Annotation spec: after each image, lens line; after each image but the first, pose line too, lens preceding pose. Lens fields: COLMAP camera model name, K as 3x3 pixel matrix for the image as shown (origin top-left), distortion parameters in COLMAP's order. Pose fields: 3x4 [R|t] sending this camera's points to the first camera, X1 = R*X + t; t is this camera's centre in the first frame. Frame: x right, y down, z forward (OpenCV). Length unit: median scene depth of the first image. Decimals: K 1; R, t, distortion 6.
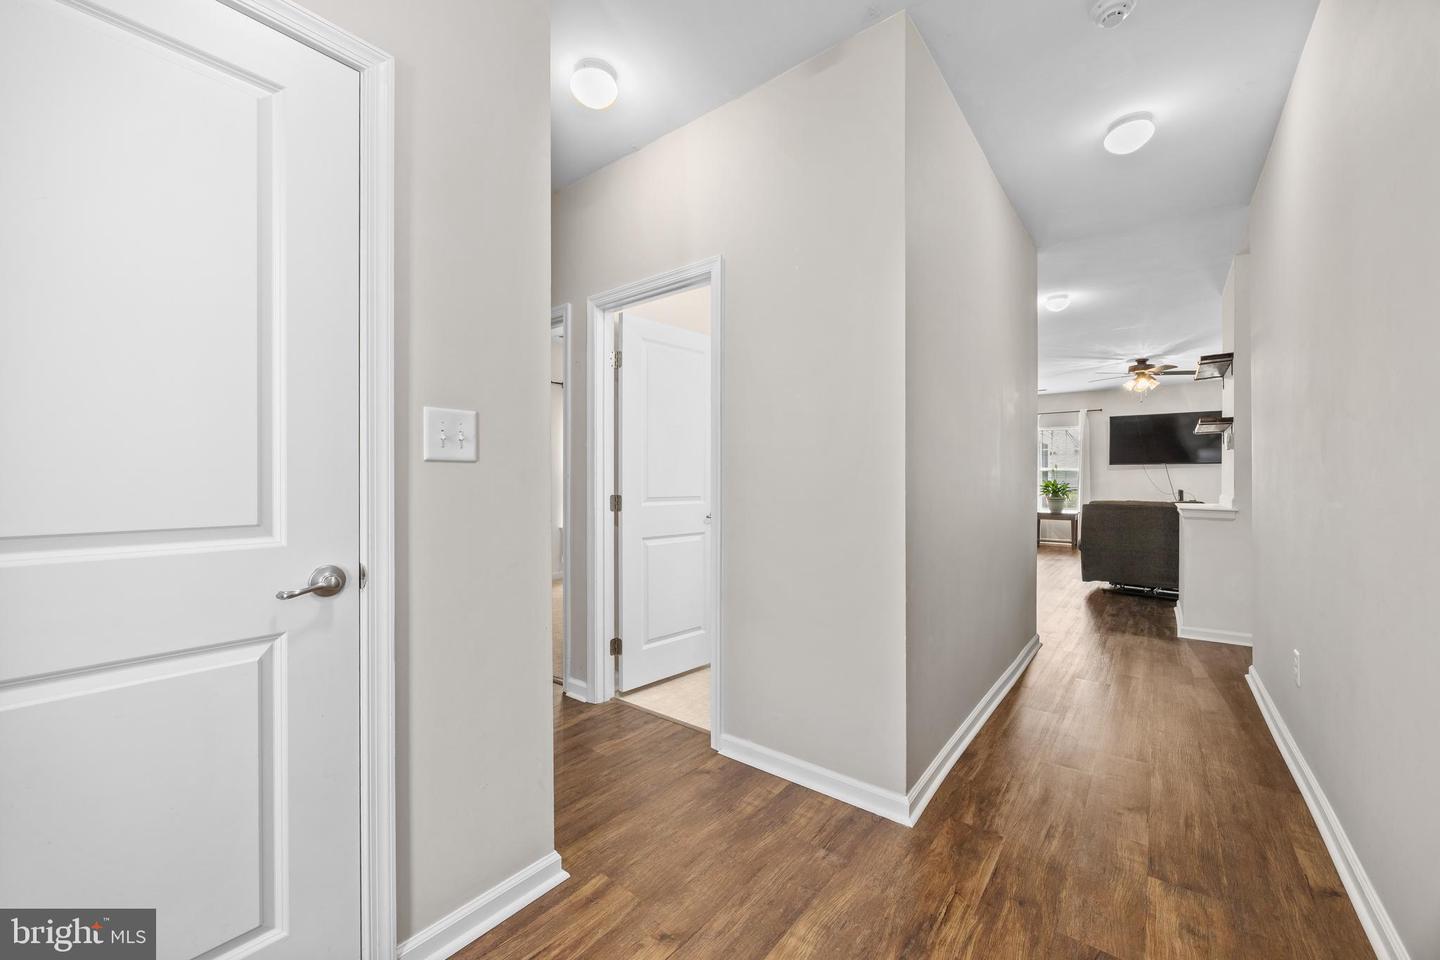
lens RADIAL K [[562.3, 0, 716.0], [0, 562.3, 481.9], [0, 0, 1]] dist [-0.003618, -0.000343]
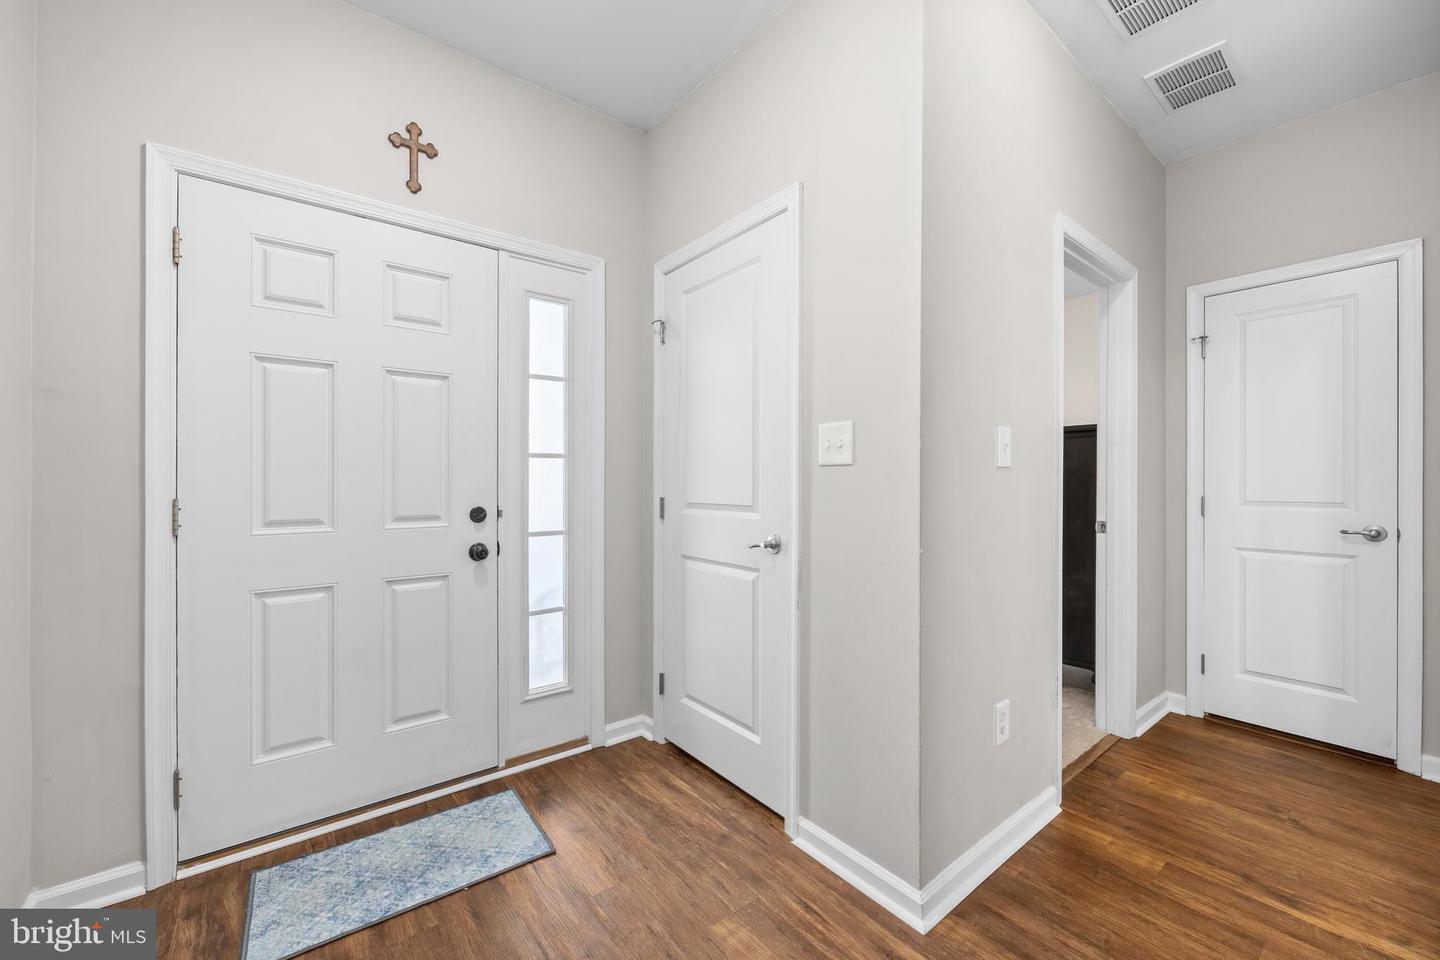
lens RADIAL K [[562.3, 0, 721.7], [0, 562.3, 481.8], [0, 0, 1]] dist [-0.003618, -0.000343]
pose [[-0.232783, -0.002700, -0.972525, 0.757883], [-0.007356, 0.999972, -0.001015, 0.002062], [0.972501, 0.006918, -0.232796, 1.021101]]
